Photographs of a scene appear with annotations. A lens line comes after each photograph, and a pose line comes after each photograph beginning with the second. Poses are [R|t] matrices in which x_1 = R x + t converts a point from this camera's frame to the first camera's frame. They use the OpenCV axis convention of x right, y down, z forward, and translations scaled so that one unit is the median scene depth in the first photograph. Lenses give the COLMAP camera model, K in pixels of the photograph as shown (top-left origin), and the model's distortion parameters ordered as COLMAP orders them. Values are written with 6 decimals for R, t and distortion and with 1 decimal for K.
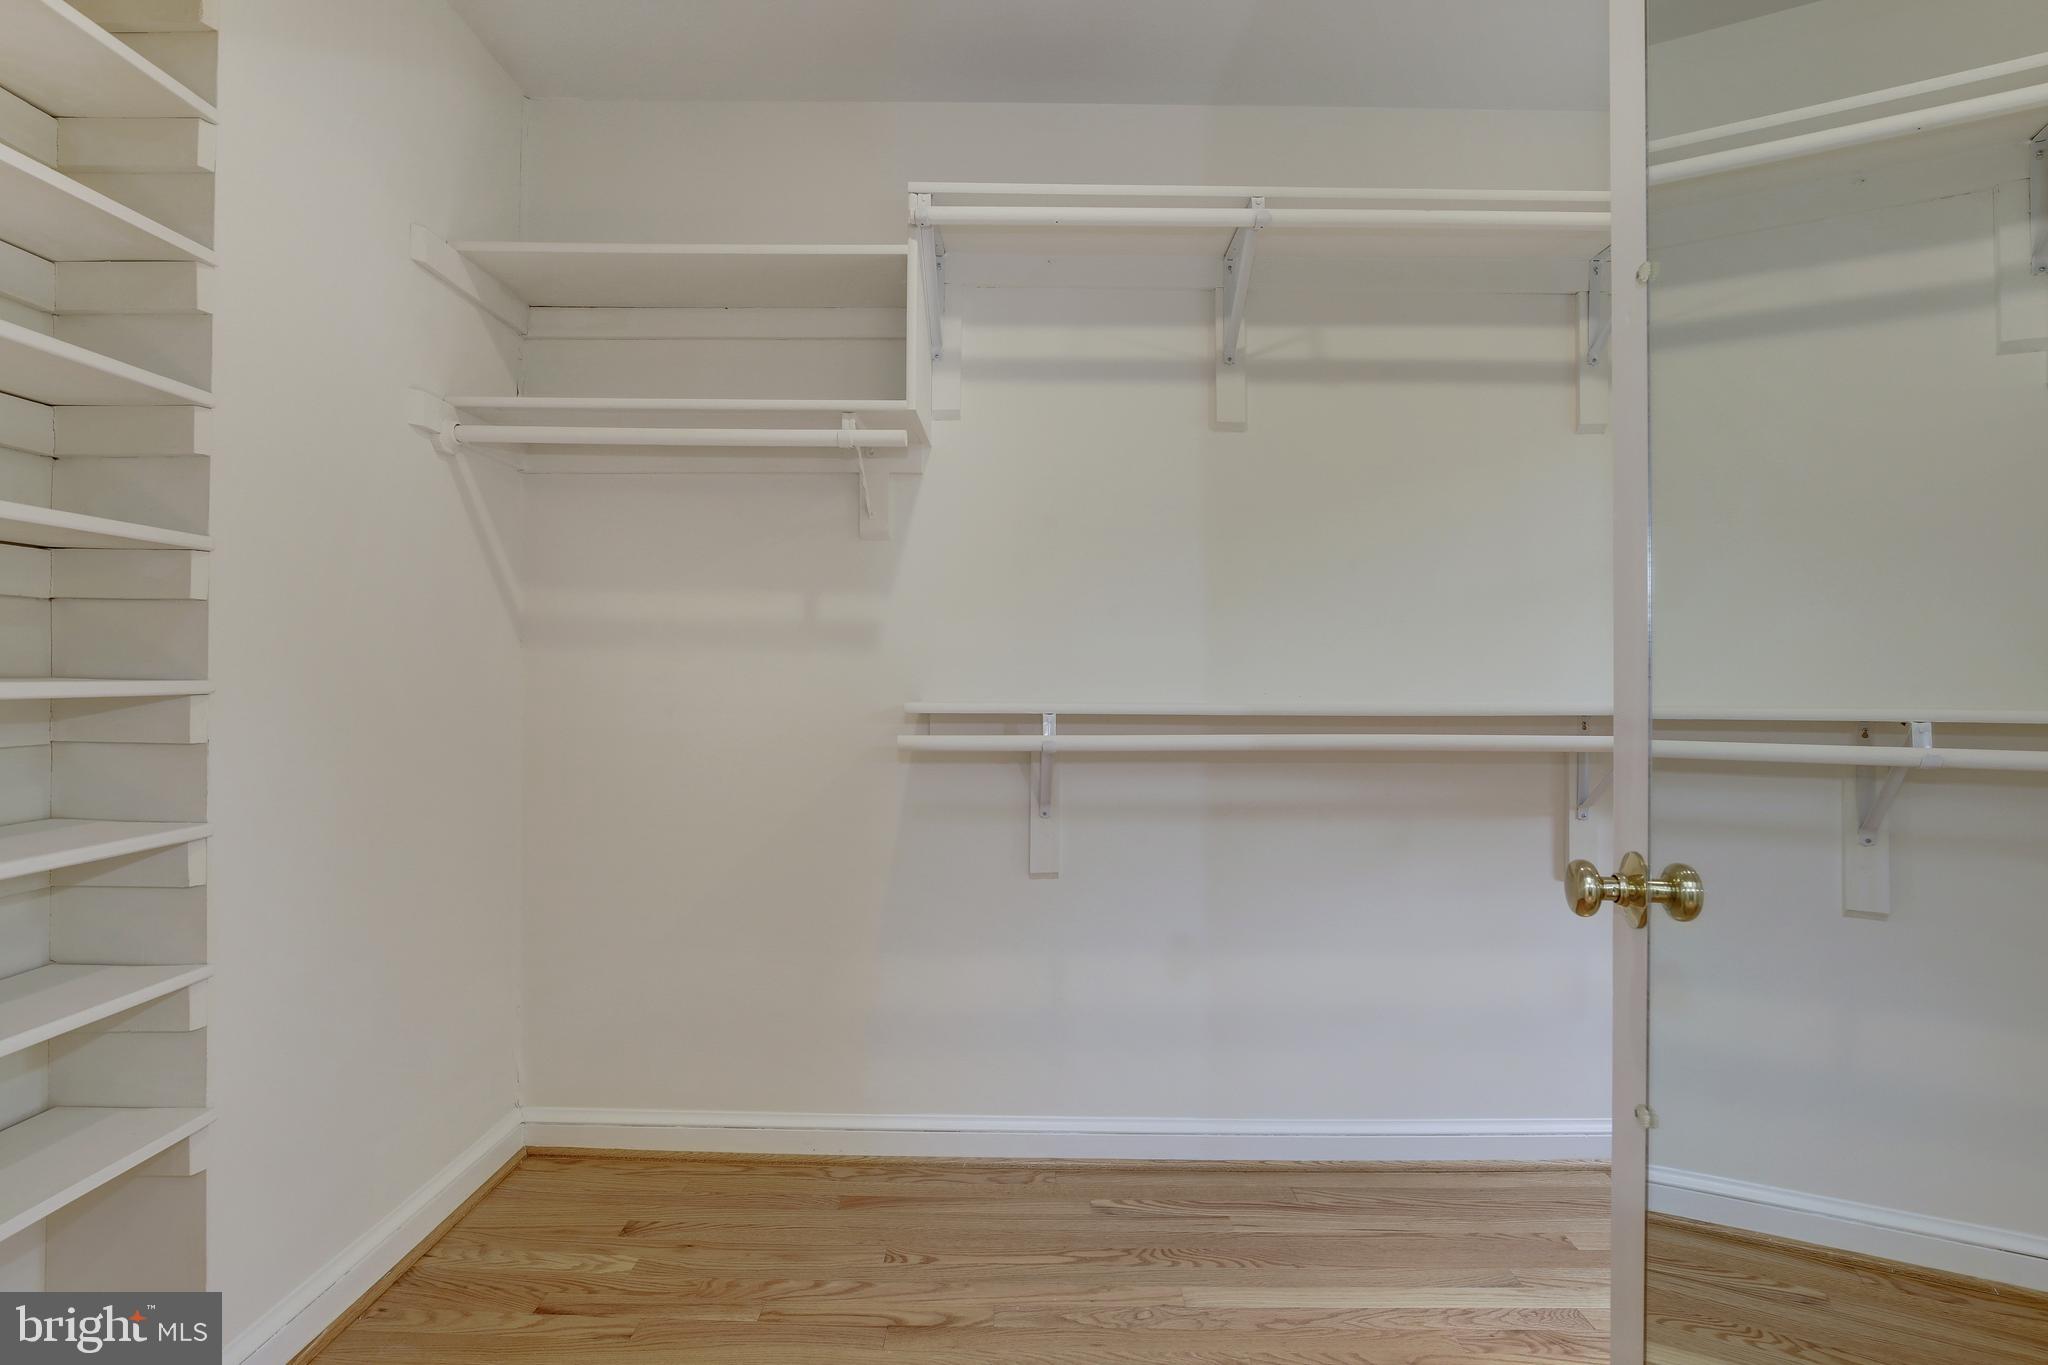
lens RADIAL K [[950.1, 0, 1028.8], [0, 950.1, 671.5], [0, 0, 1]] dist [-0.011847, 0.002936]
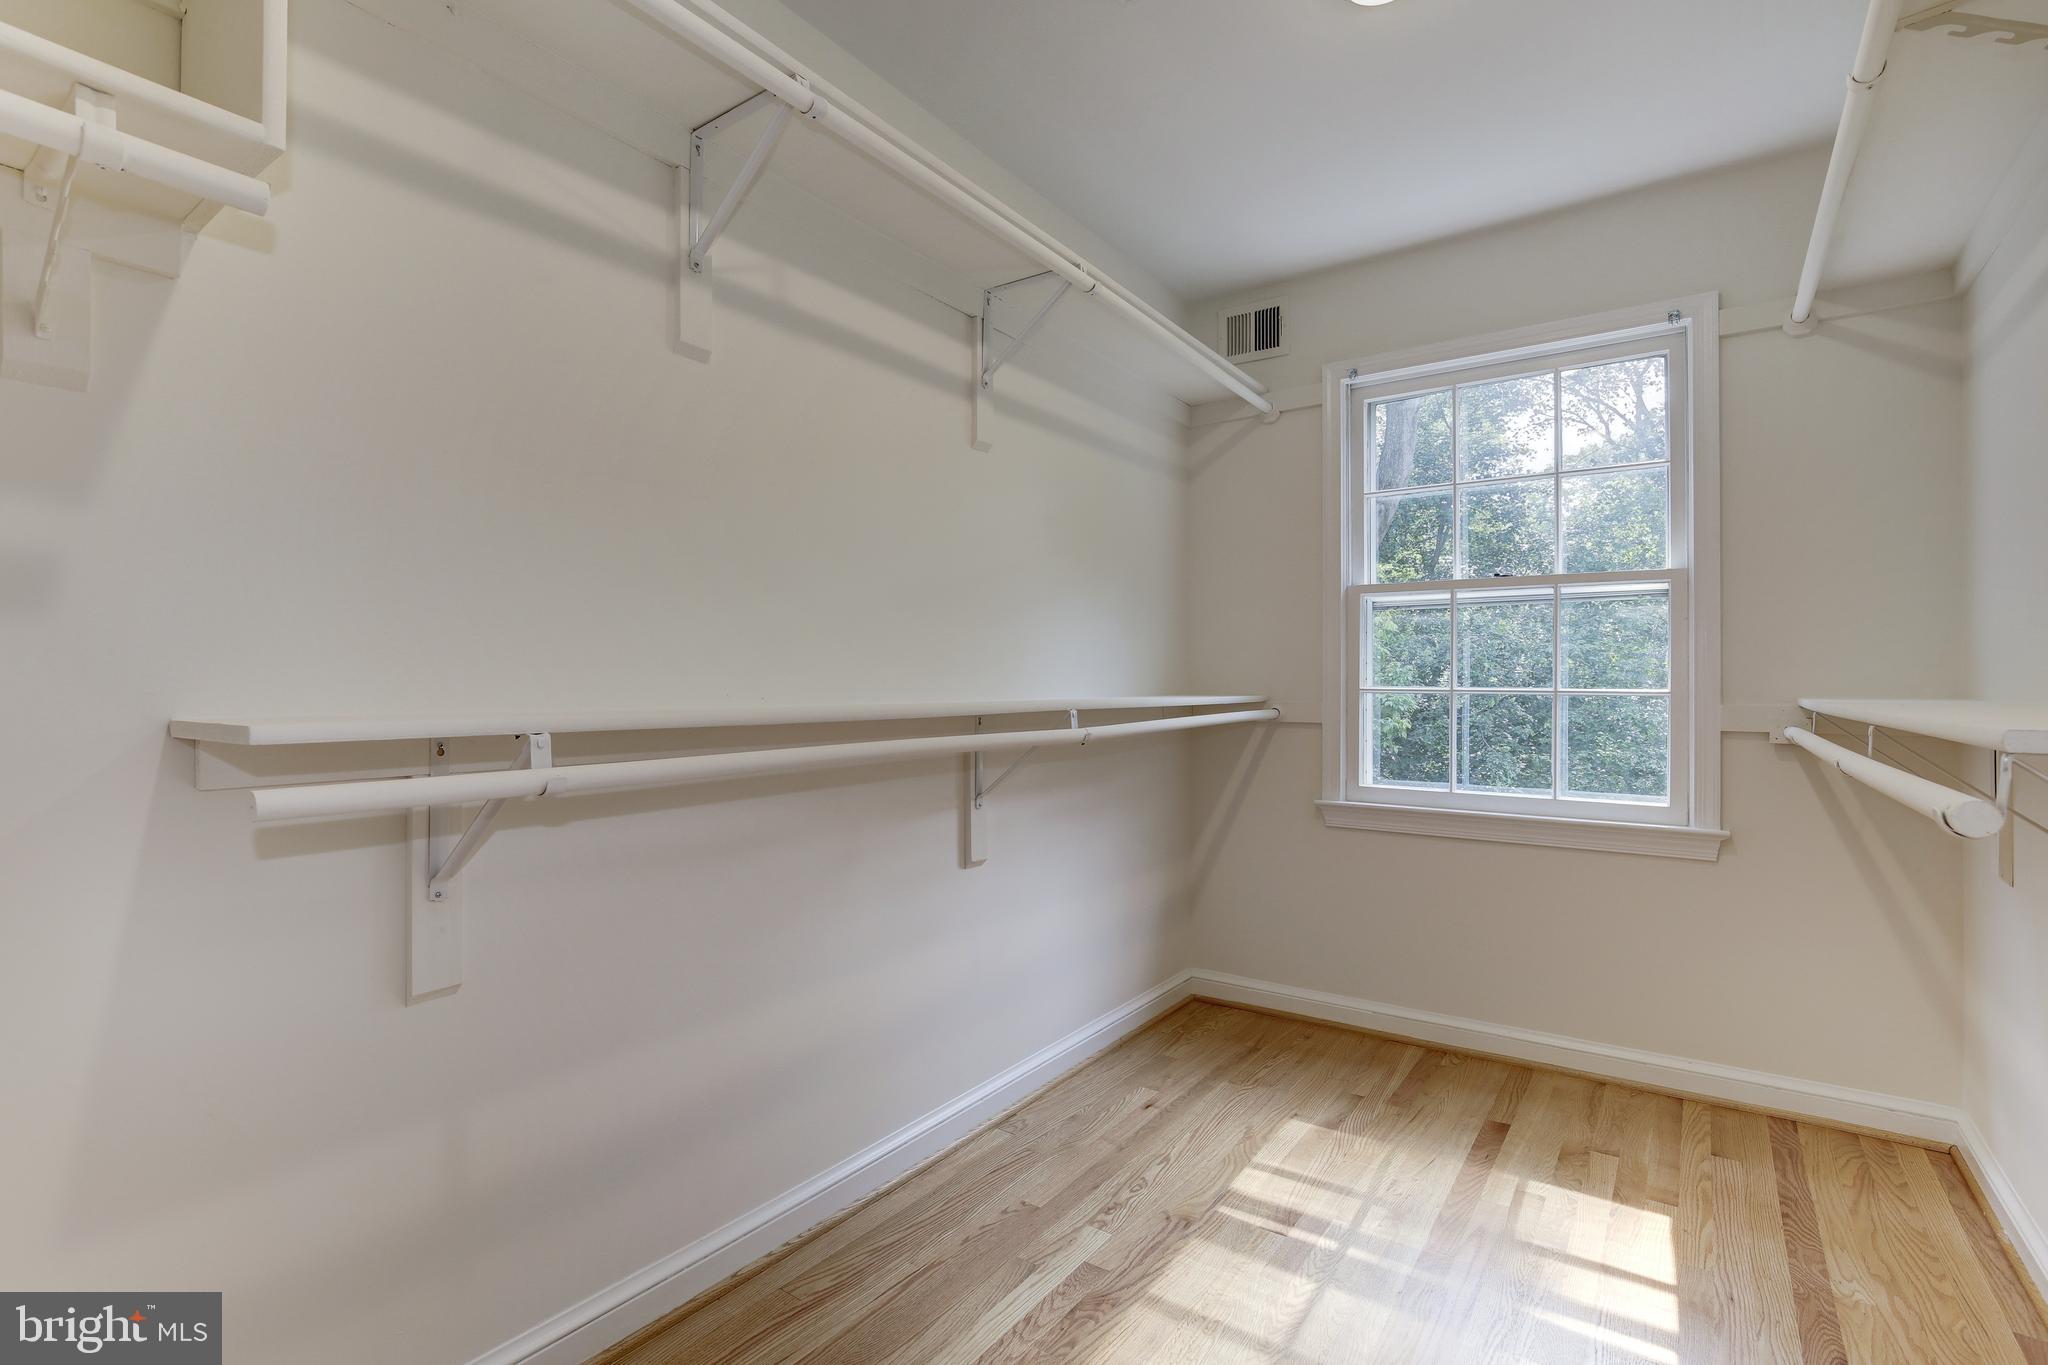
lens RADIAL K [[950.1, 0, 1021.7], [0, 950.1, 676.8], [0, 0, 1]] dist [-0.011847, 0.002936]
pose [[0.580010, 0.002358, 0.814606, -0.273440], [-0.011712, 0.999917, 0.005445, -0.000094], [-0.814525, -0.012698, 0.579990, 0.344730]]
